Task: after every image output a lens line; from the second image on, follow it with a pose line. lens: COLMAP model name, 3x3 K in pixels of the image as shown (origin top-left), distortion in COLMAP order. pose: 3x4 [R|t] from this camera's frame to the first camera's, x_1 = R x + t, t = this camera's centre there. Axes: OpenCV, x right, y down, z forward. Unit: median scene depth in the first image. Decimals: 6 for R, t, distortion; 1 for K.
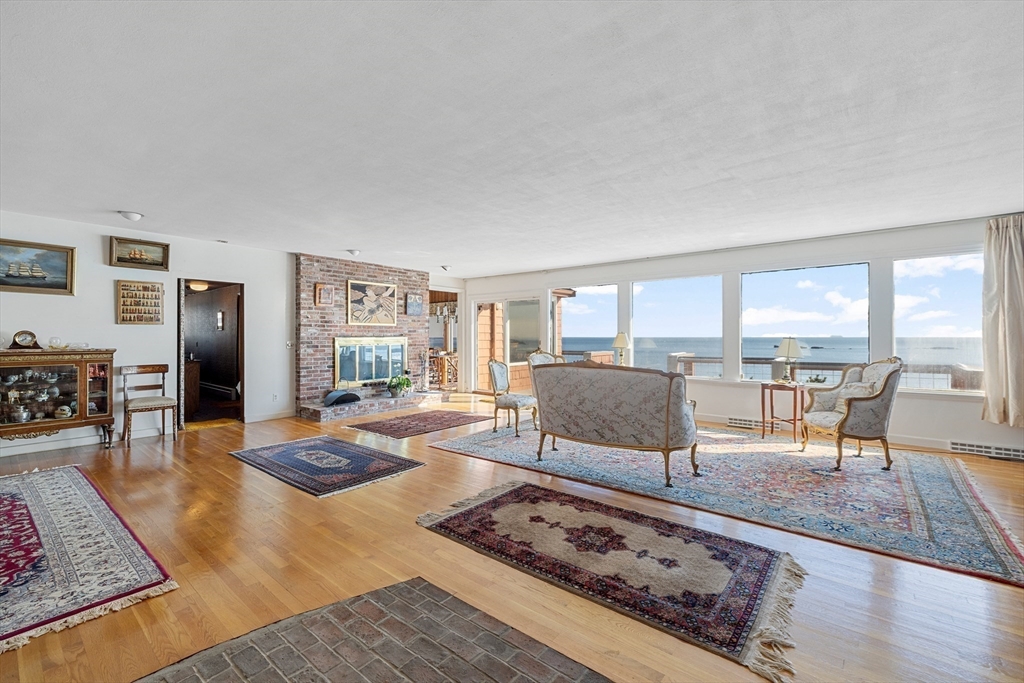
lens RADIAL K [[428.3, 0, 512.0], [0, 428.3, 341.5], [0, 0, 1]] dist [-0.000636, -0.000072]
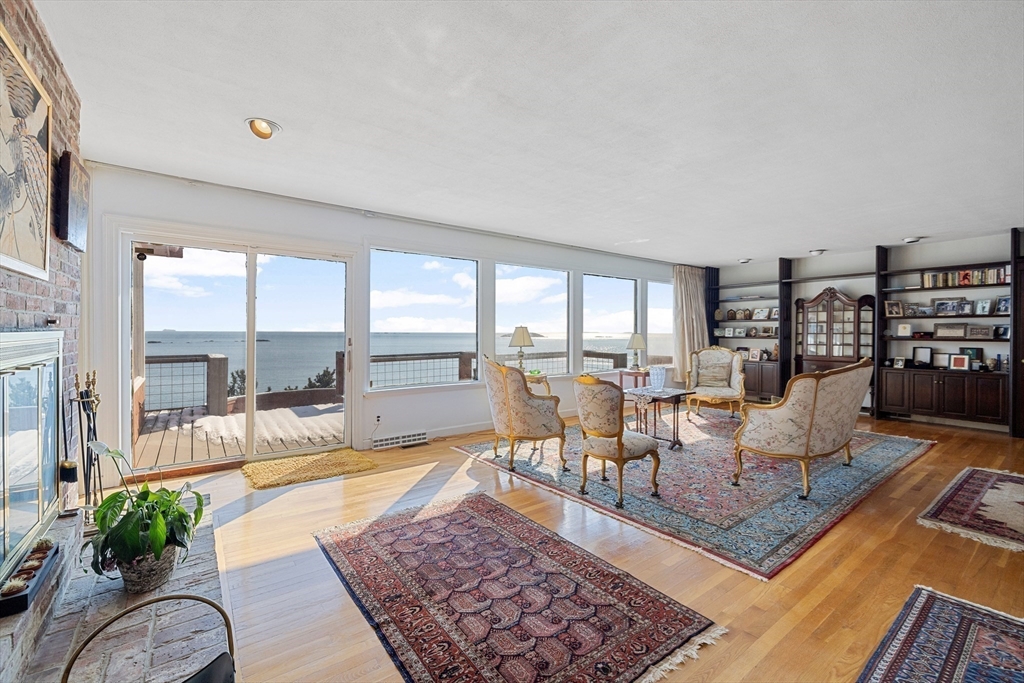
lens RADIAL K [[428.3, 0, 512.0], [0, 428.3, 341.5], [0, 0, 1]] dist [-0.000636, -0.000072]
pose [[0.251287, -0.017275, 0.967758, -0.715863], [0.008916, 0.999840, 0.015533, -0.011206], [-0.967871, 0.004725, 0.251401, 1.199816]]
